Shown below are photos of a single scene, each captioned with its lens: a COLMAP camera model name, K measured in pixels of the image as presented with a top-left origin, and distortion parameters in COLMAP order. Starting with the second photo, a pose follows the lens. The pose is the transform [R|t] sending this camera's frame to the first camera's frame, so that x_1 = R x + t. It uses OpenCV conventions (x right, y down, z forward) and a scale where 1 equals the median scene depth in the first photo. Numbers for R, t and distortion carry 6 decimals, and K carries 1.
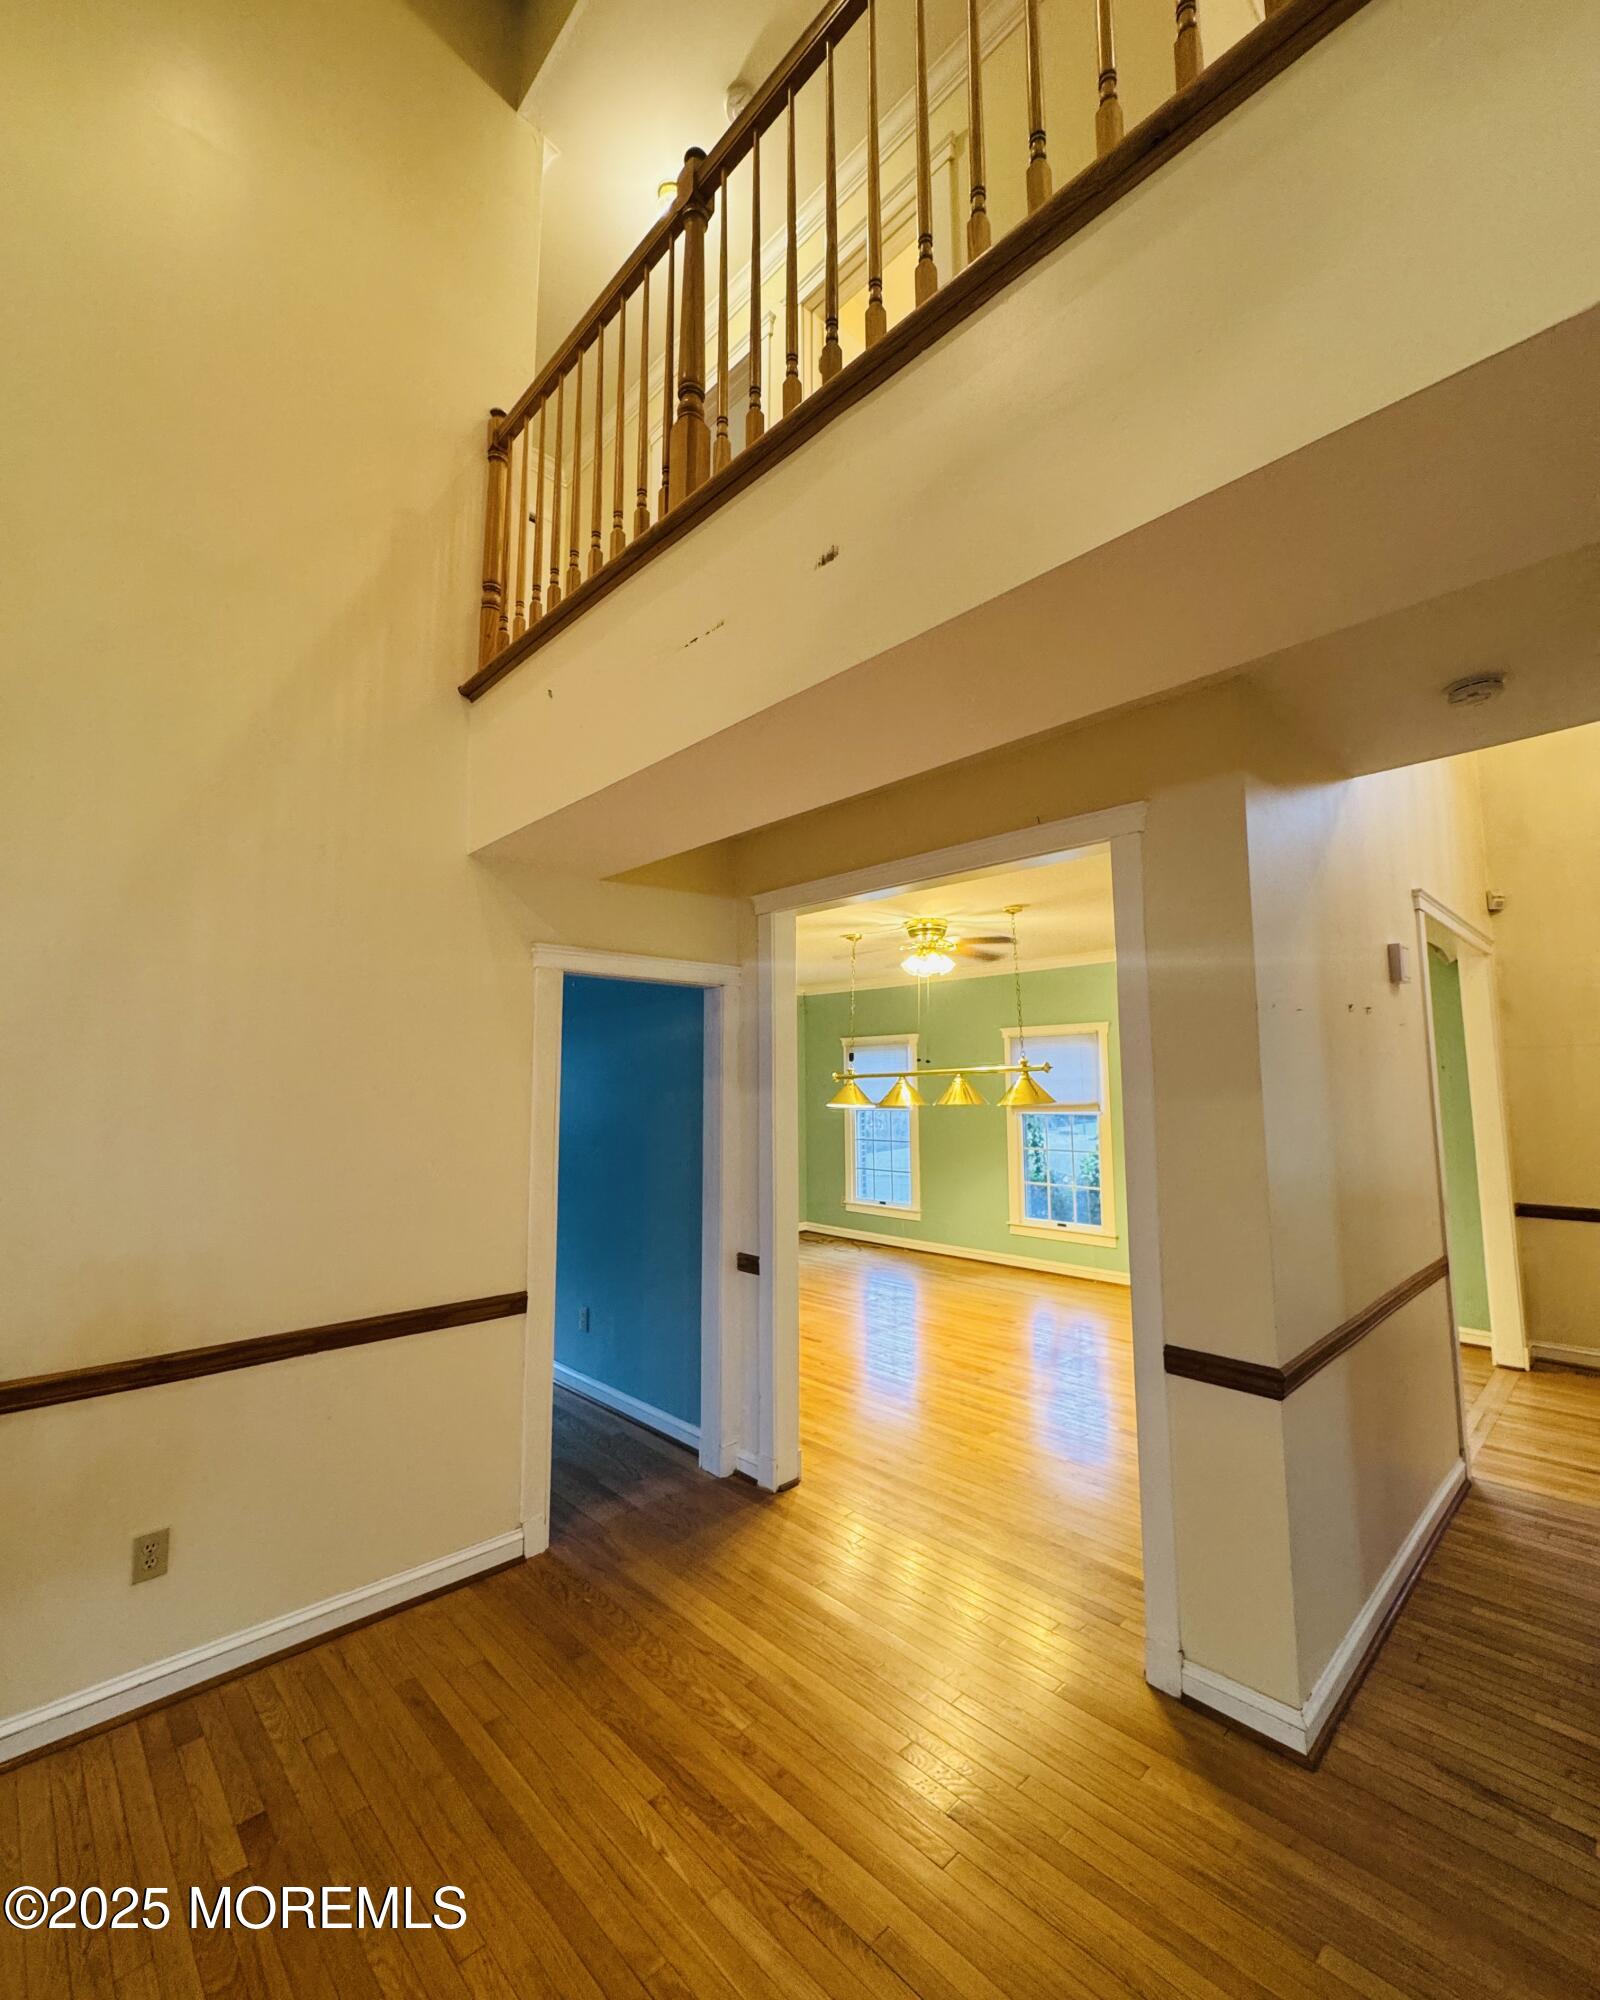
lens RADIAL K [[847.7, 0, 804.6], [0, 847.7, 997.4], [0, 0, 1]] dist [-0.003091, -0.000216]
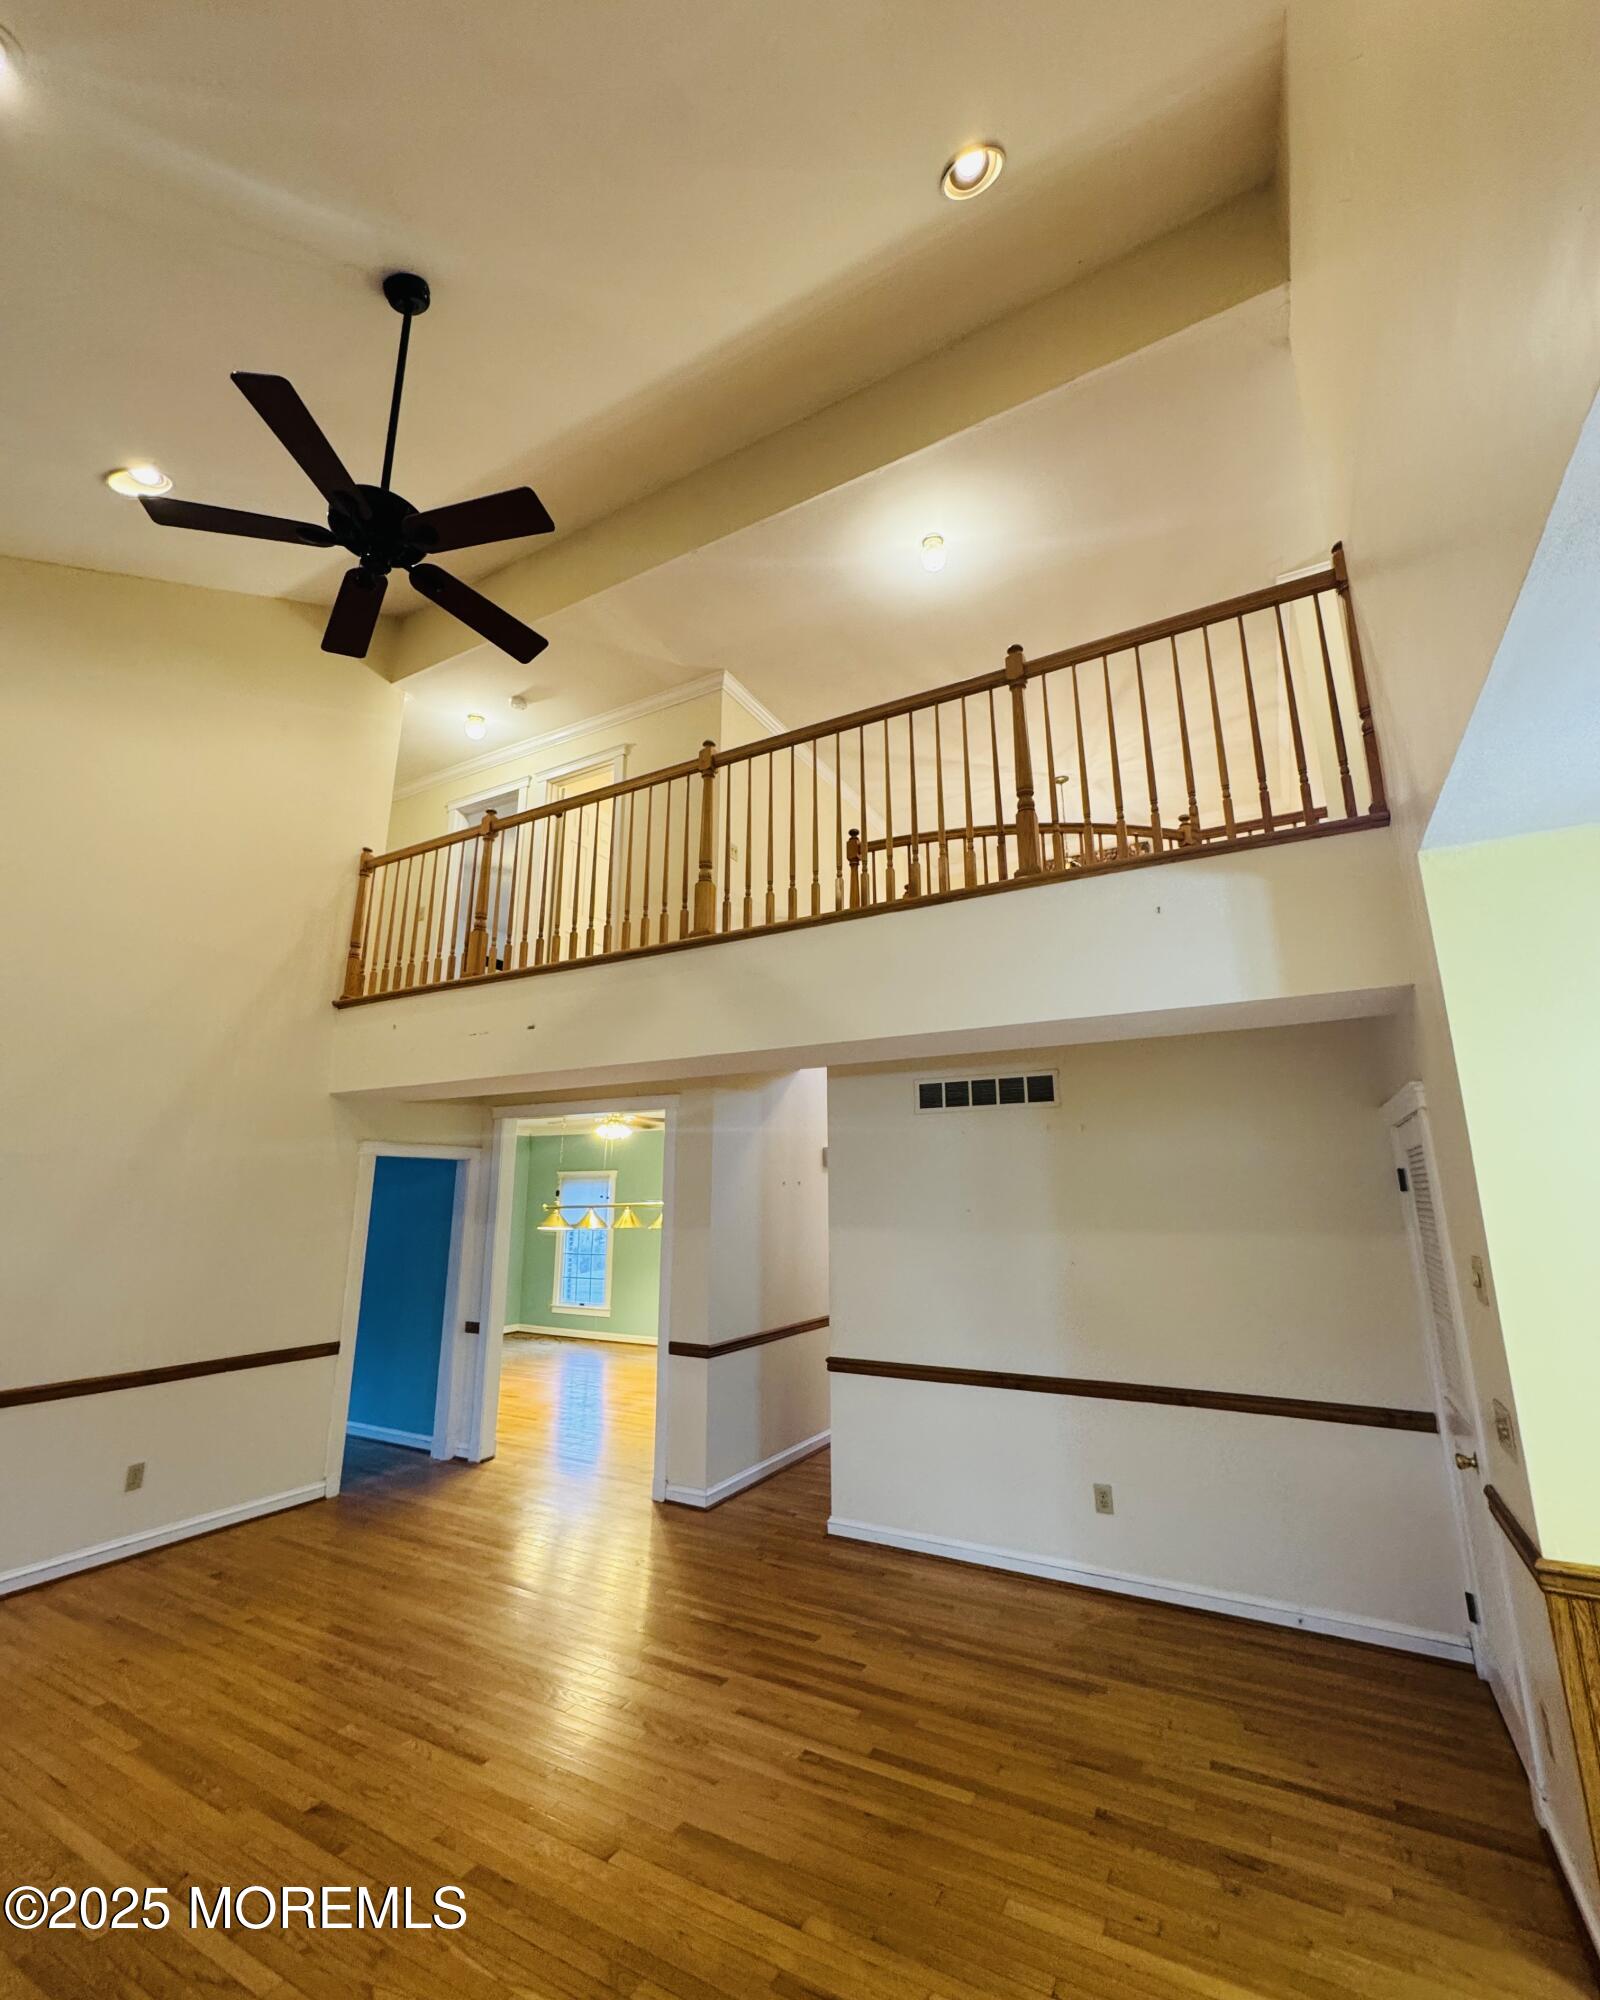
lens RADIAL K [[847.7, 0, 804.6], [0, 847.7, 997.4], [0, 0, 1]] dist [-0.003091, -0.000216]
pose [[0.955900, 0.067929, 0.285729, 0.044321], [-0.030184, 0.990455, -0.134488, -0.147736], [-0.292138, 0.119933, 0.948826, -0.981914]]
